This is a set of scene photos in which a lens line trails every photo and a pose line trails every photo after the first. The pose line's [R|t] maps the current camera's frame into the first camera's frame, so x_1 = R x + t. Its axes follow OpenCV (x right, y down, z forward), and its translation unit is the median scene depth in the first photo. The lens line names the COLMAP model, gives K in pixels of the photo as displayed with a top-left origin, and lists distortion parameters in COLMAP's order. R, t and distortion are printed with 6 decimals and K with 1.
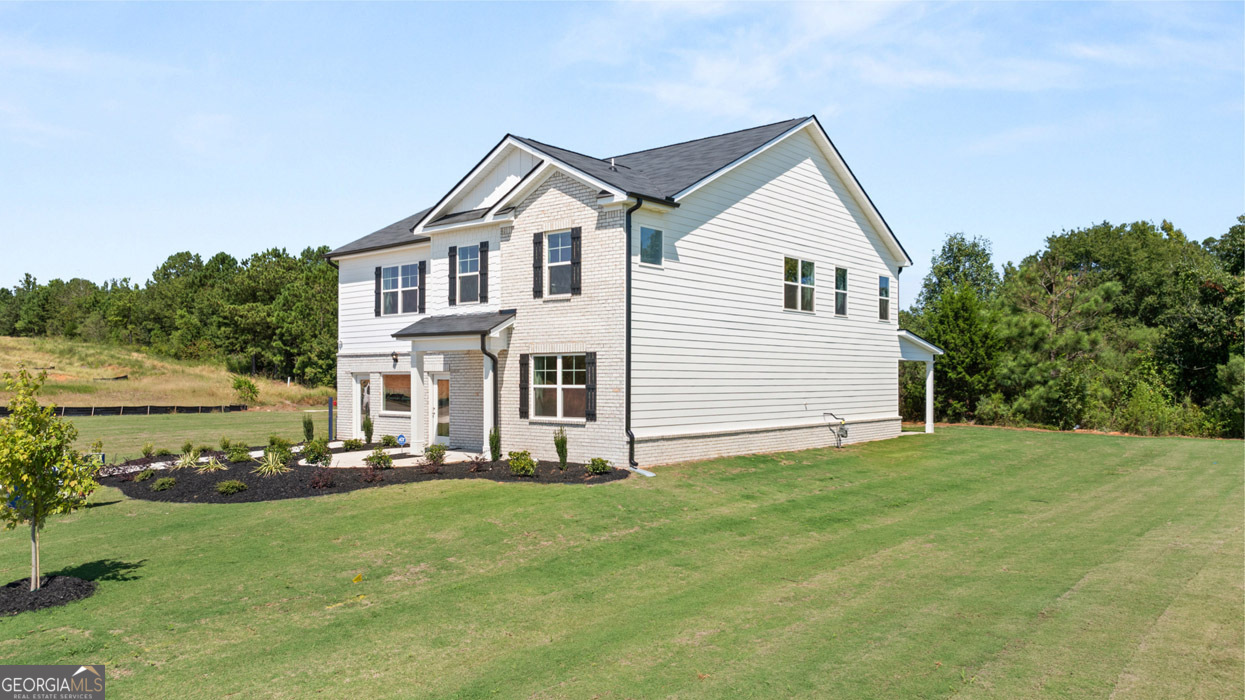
lens RADIAL K [[895.0, 0, 626.2], [0, 895.0, 372.6], [0, 0, 1]] dist [-0.037743, -0.002576]
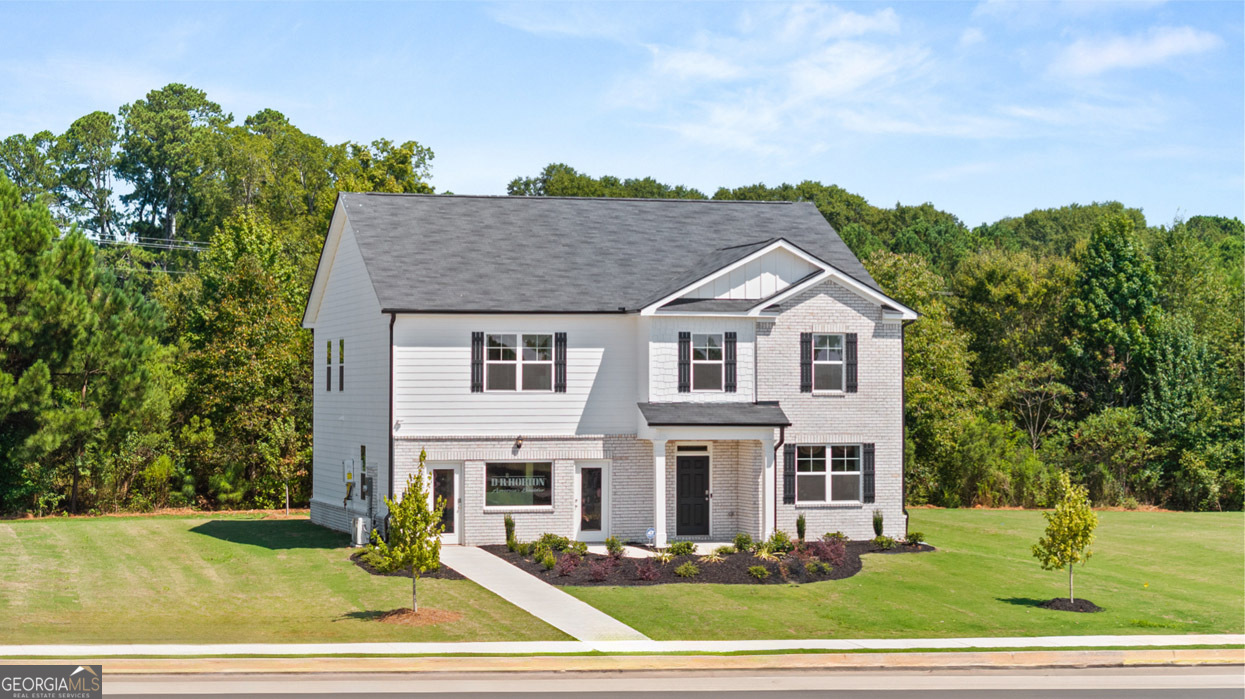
lens RADIAL K [[2496.3, 0, 621.2], [0, 2496.3, 282.8], [0, 0, 1]] dist [-0.016666, 0.550361]
pose [[0.570145, 0.036932, 0.820713, -2.235208], [-0.005085, 0.999129, -0.041428, -0.073476], [-0.821528, 0.019447, 0.569836, -0.451504]]
